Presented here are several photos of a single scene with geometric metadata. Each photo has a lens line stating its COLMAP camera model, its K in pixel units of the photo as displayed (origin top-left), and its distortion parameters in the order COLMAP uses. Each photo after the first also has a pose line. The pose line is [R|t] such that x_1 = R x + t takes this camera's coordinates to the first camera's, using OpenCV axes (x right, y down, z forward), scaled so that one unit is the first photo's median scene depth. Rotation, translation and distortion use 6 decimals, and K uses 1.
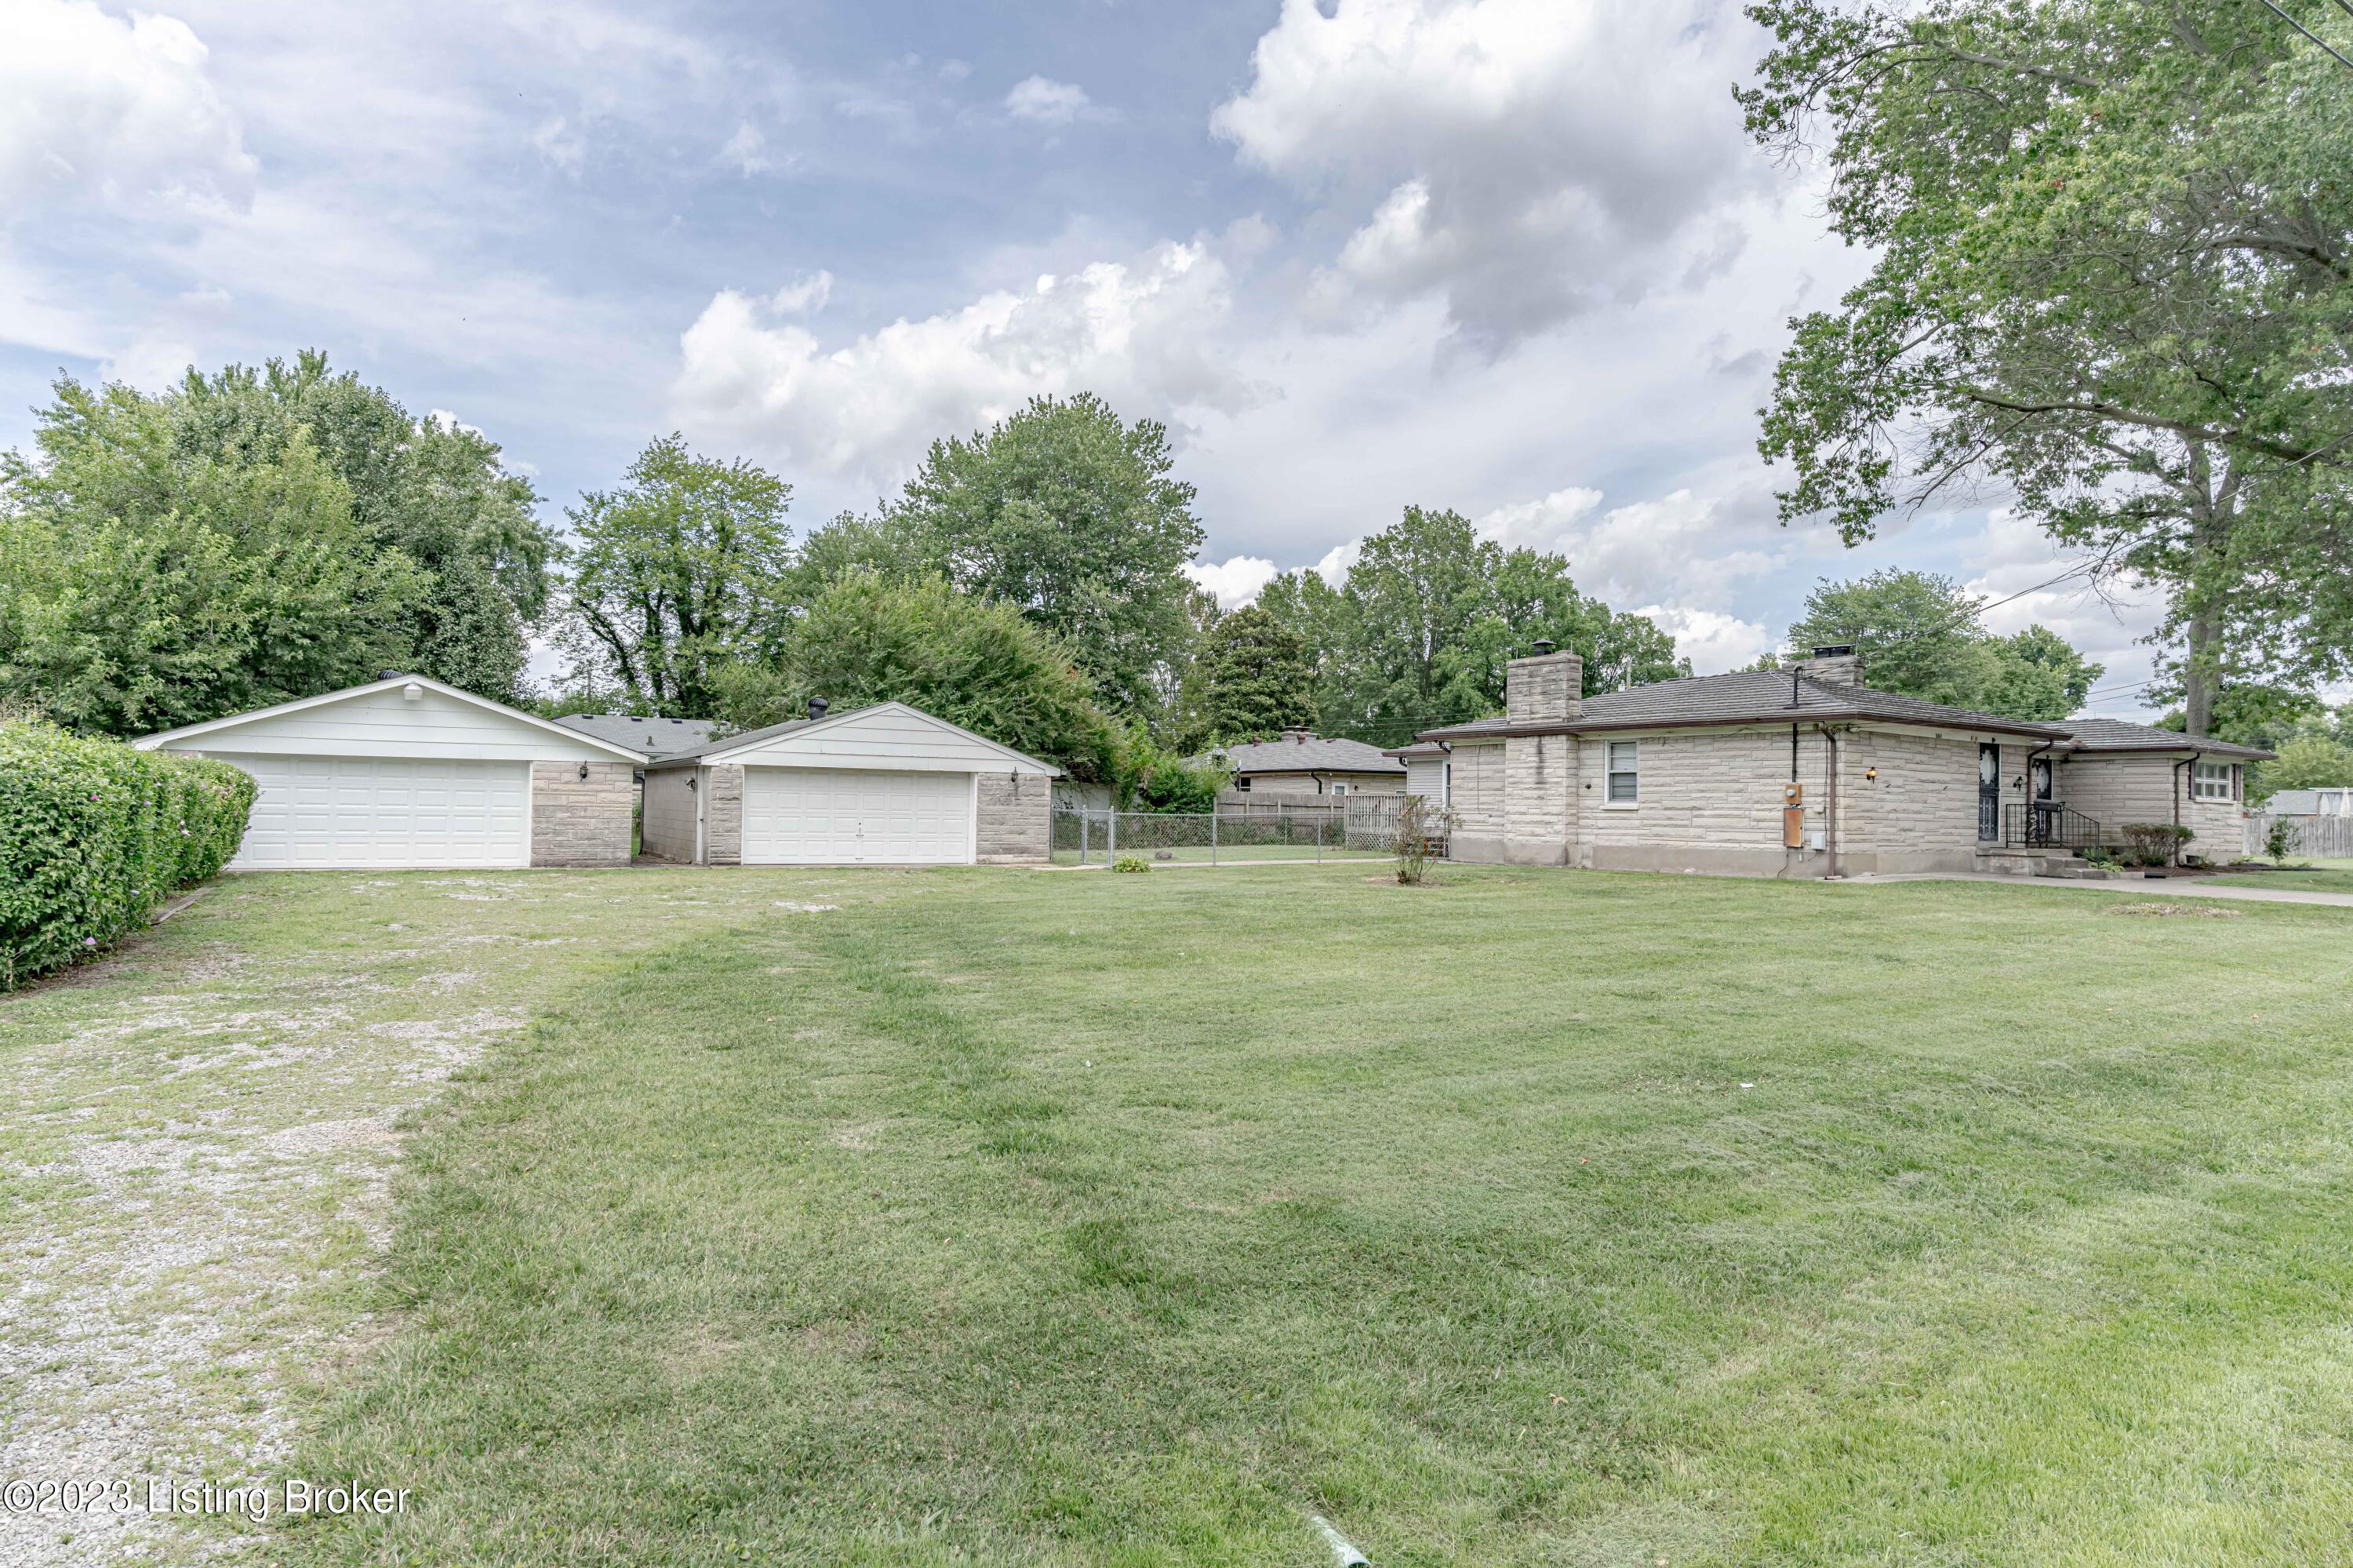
lens RADIAL K [[1371.0, 0, 1196.9], [0, 1371.0, 760.9], [0, 0, 1]] dist [-0.017077, 0.006656]
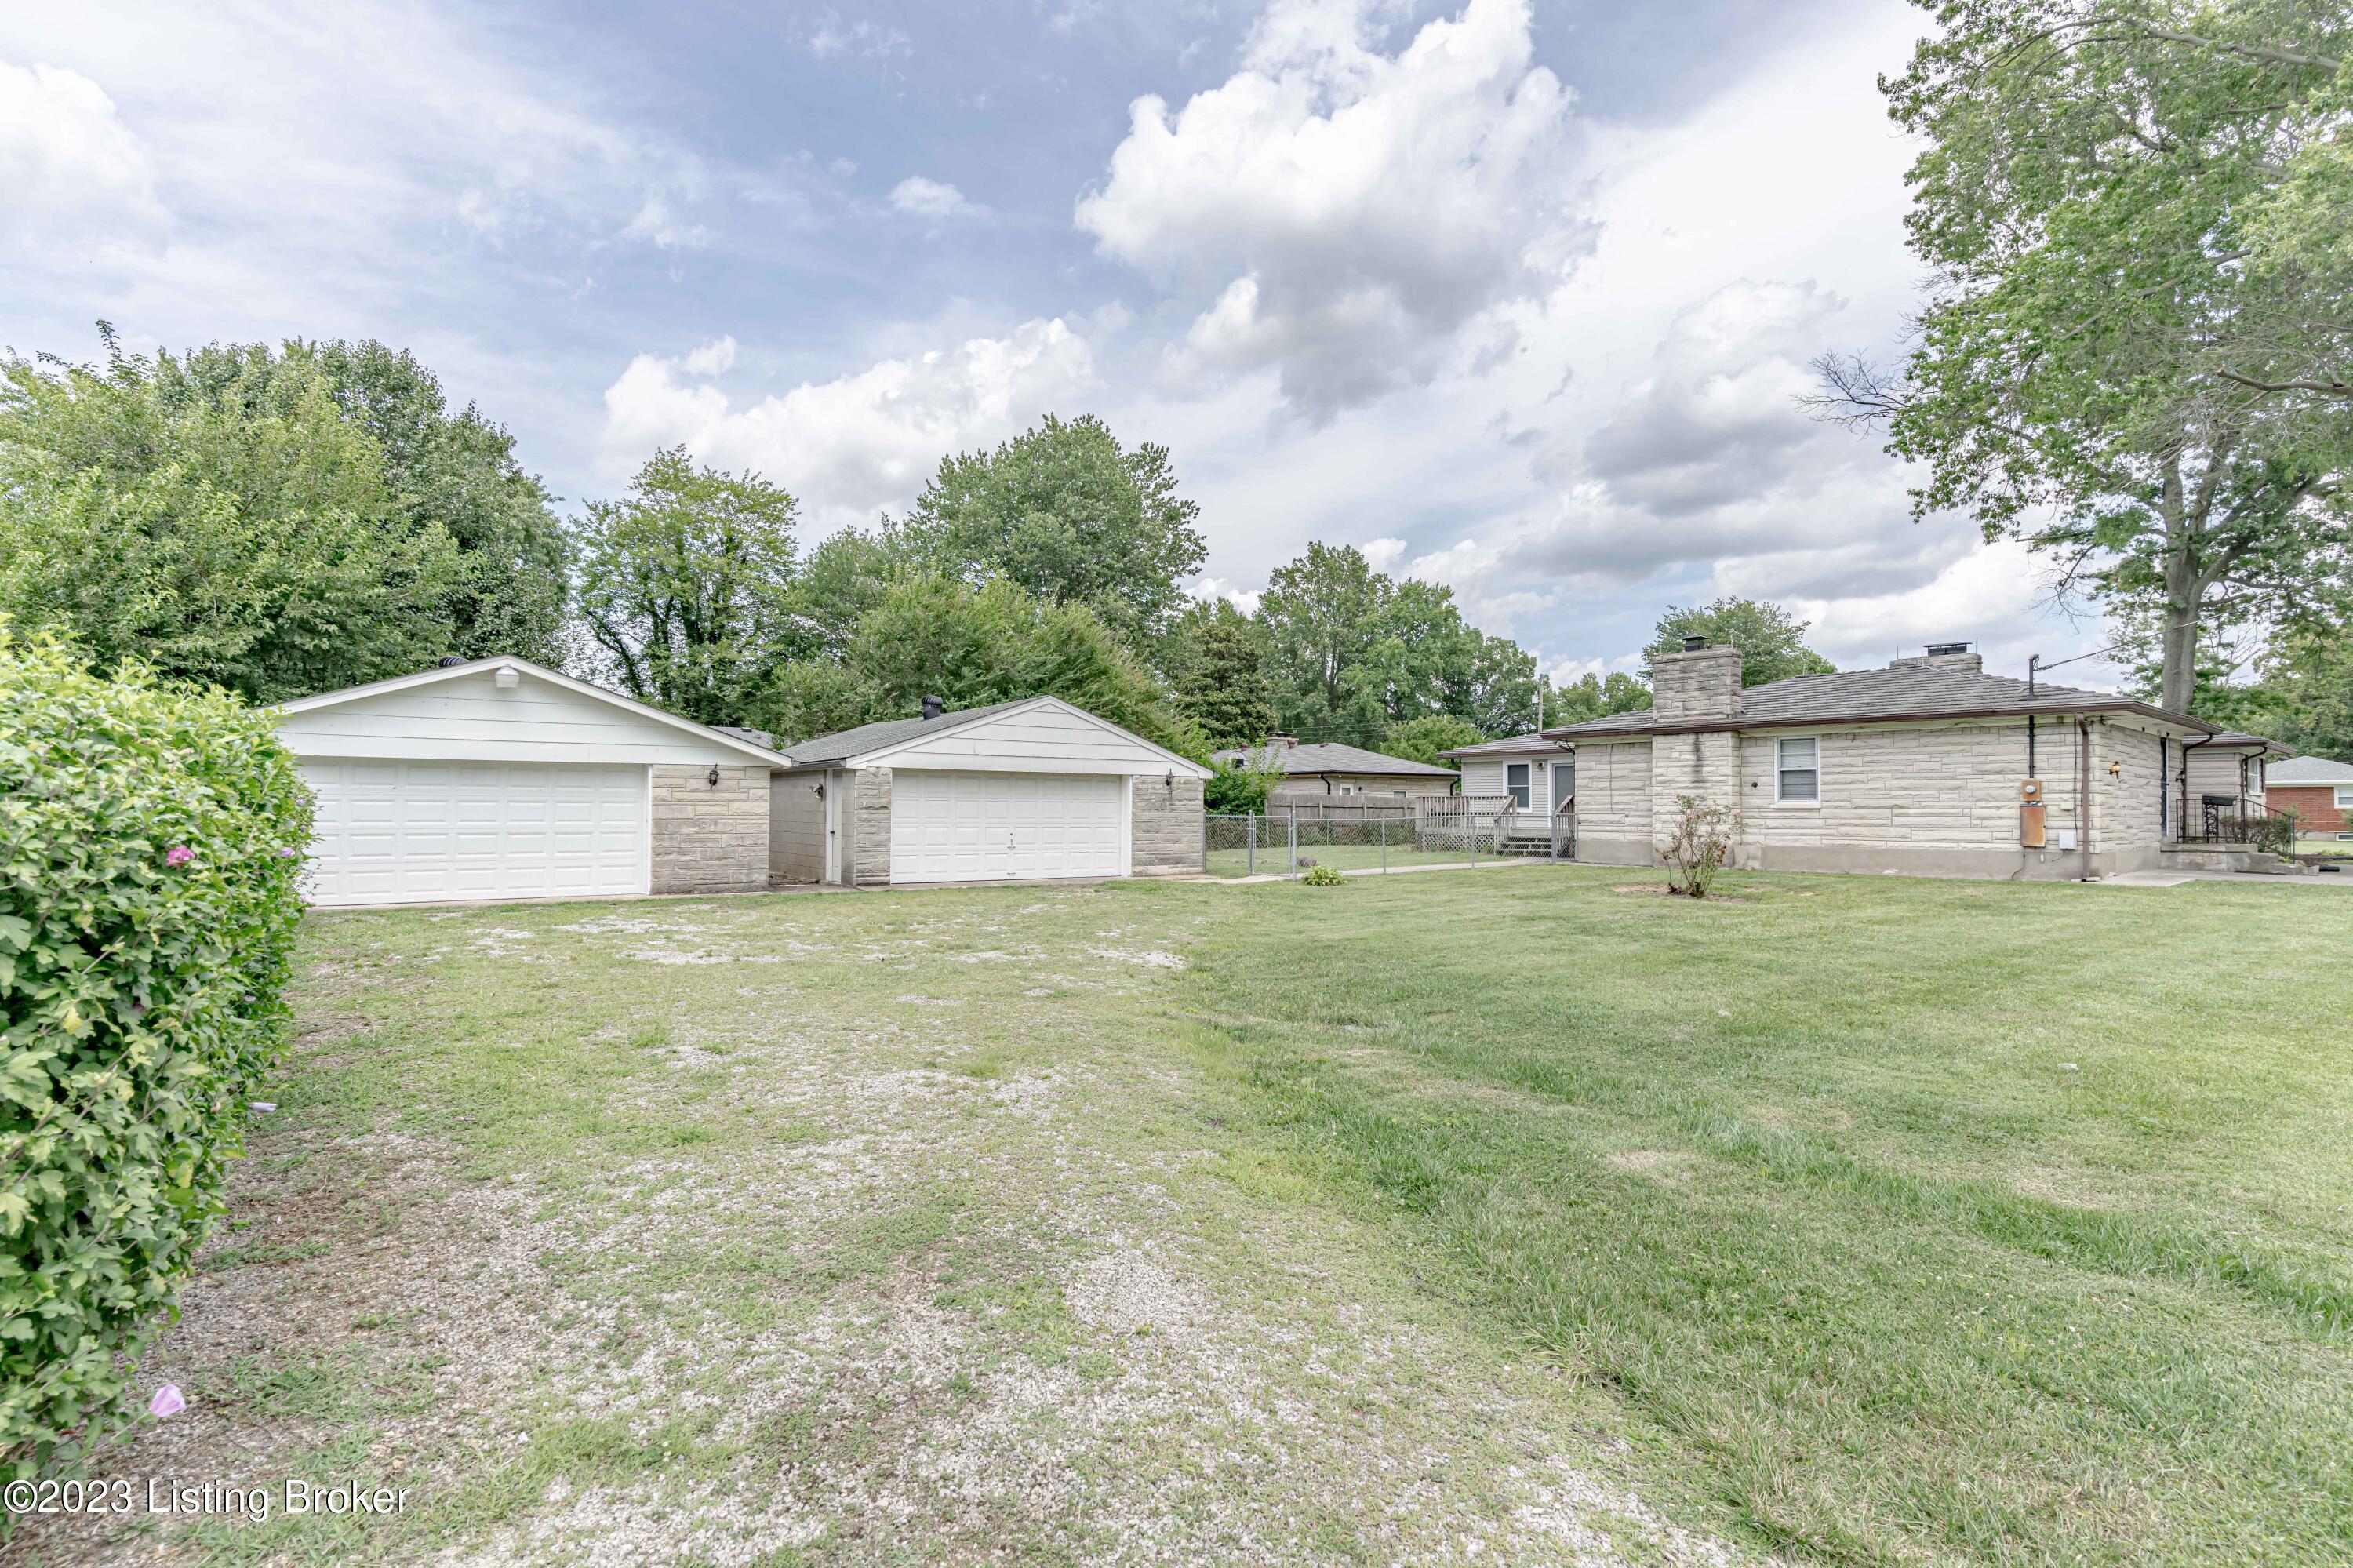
lens RADIAL K [[1154.7, 0, 1187.2], [0, 1154.7, 795.5], [0, 0, 1]] dist [-0.000095, -0.001978]
pose [[0.994752, -0.010067, 0.101822, -0.154995], [0.007633, 0.999676, 0.024263, 0.002493], [-0.102033, -0.023358, 0.994507, 0.177924]]
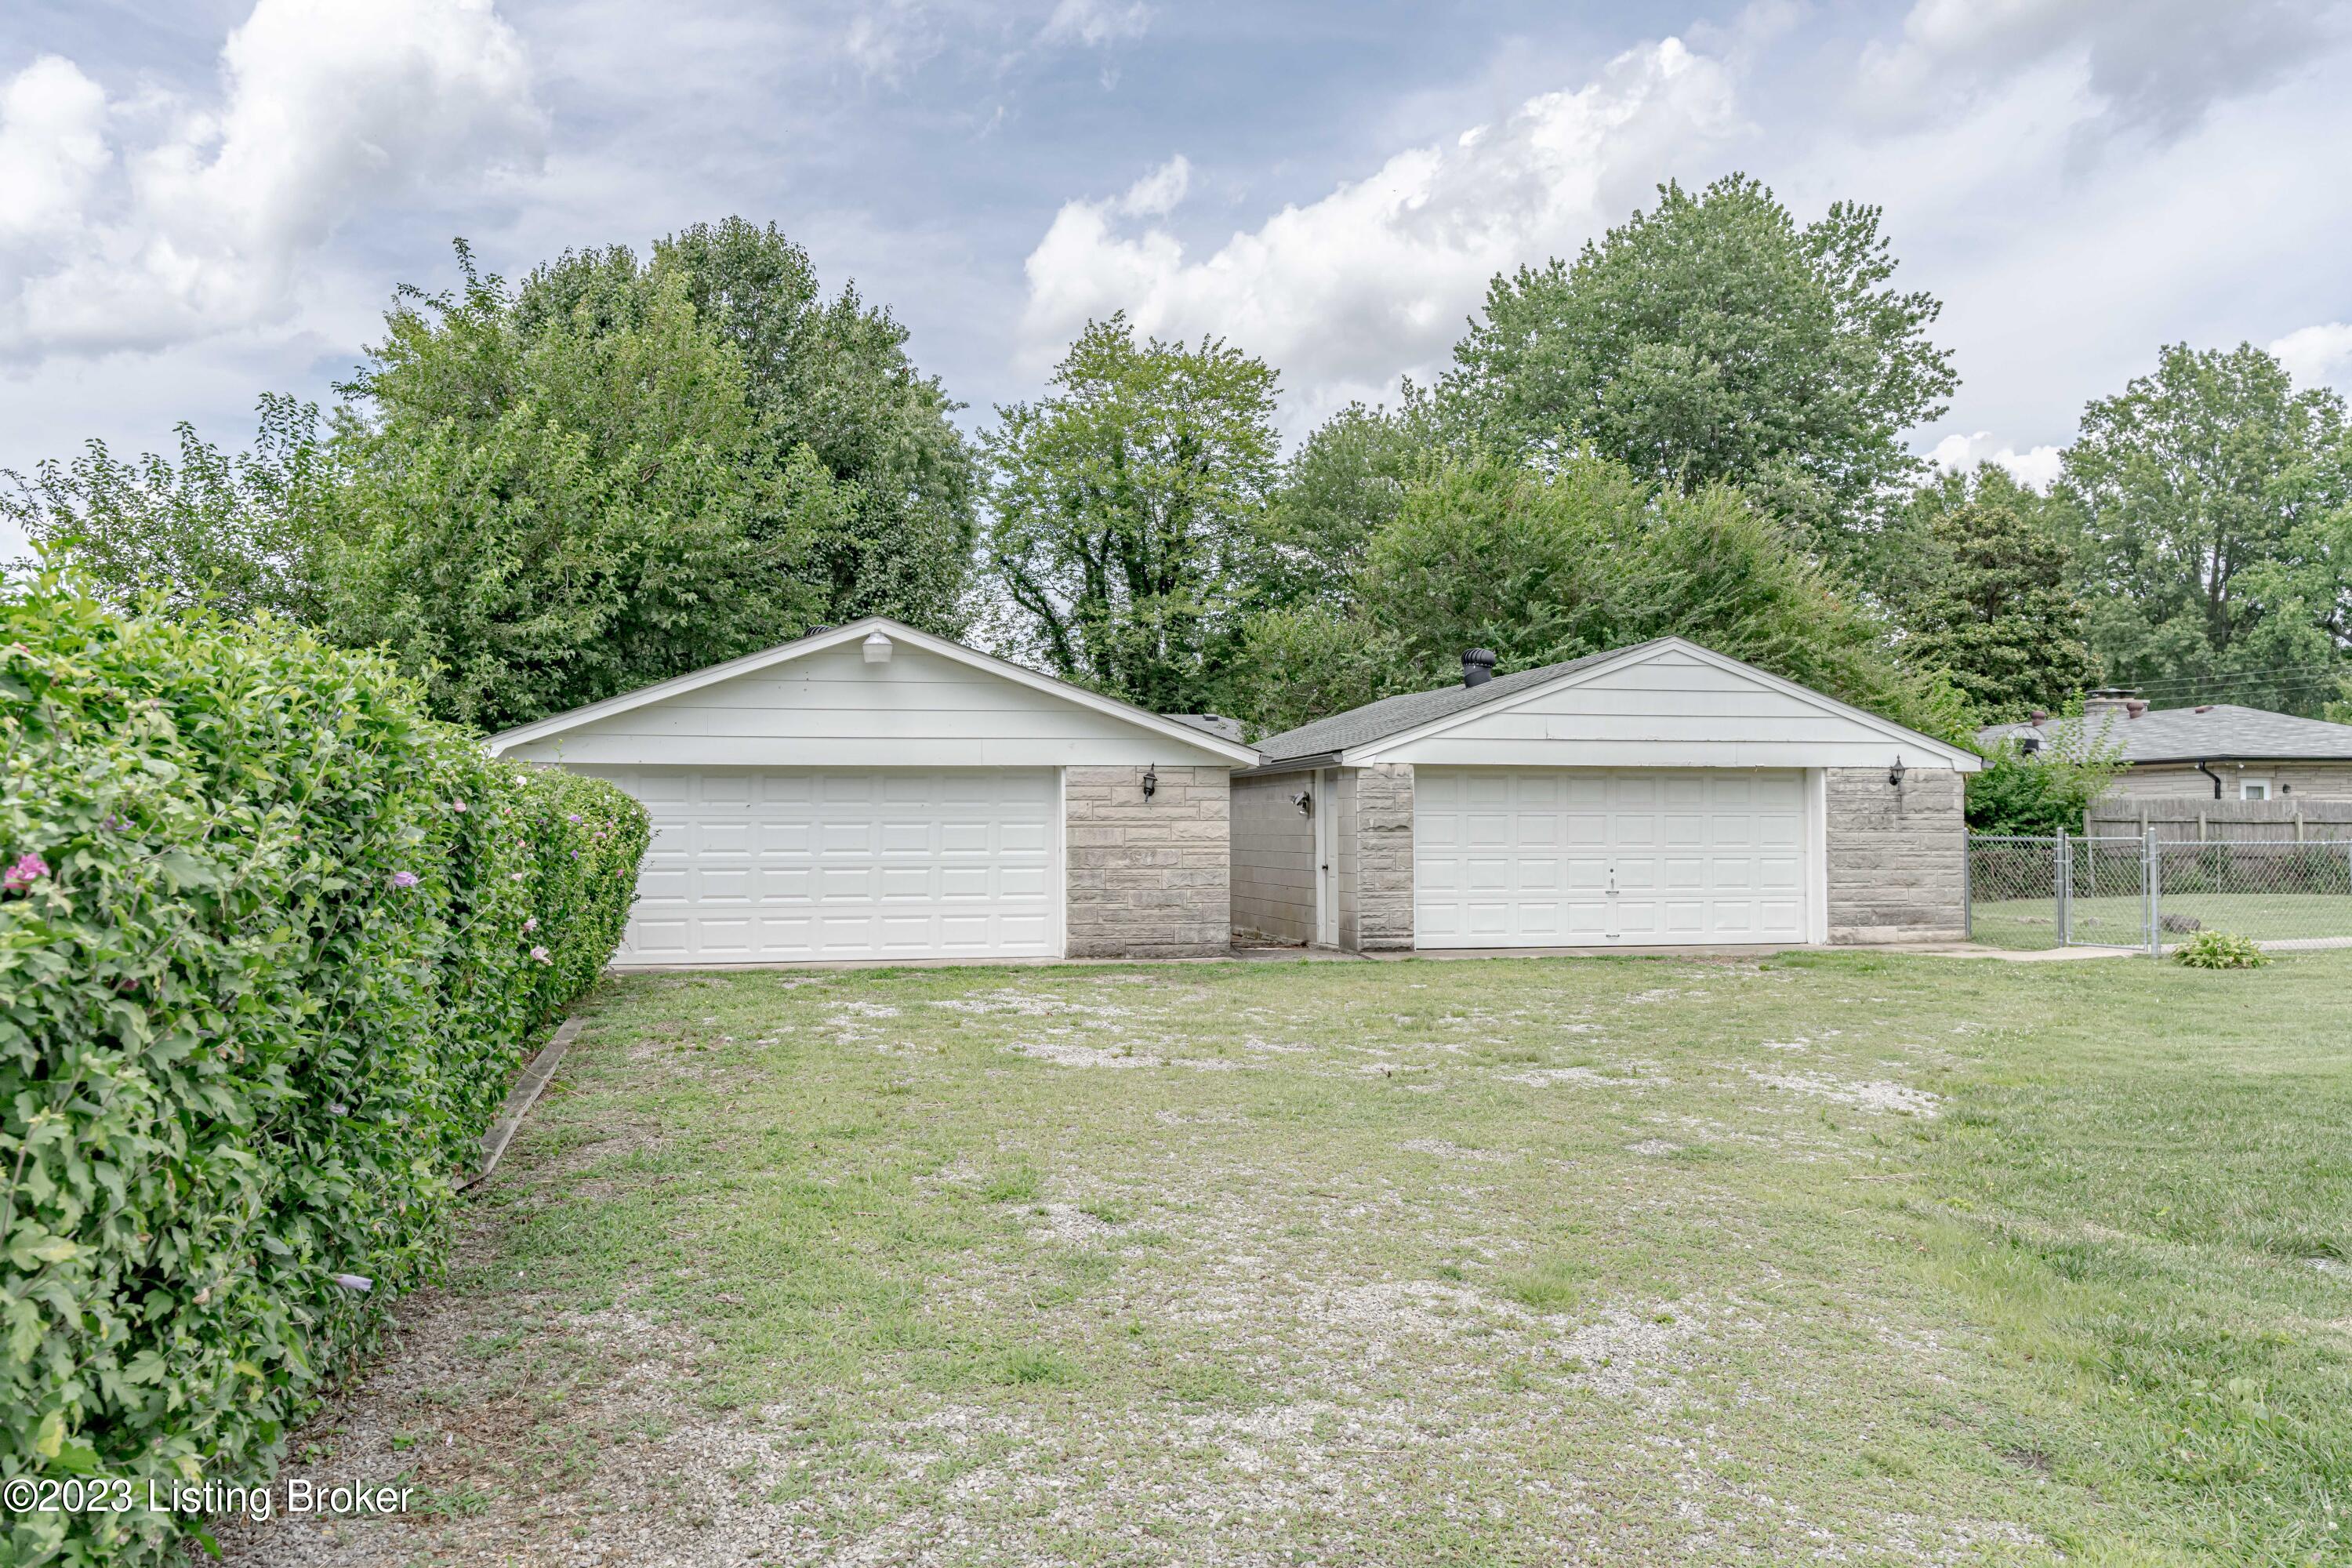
lens RADIAL K [[1791.9, 0, 1102.9], [0, 1791.9, 747.4], [0, 0, 1]] dist [-0.003317, 0.002970]
pose [[0.945907, -0.034448, -0.322604, -0.153593], [0.029330, 0.999355, -0.020714, 0.004926], [0.323109, 0.010132, 0.946307, 0.201282]]
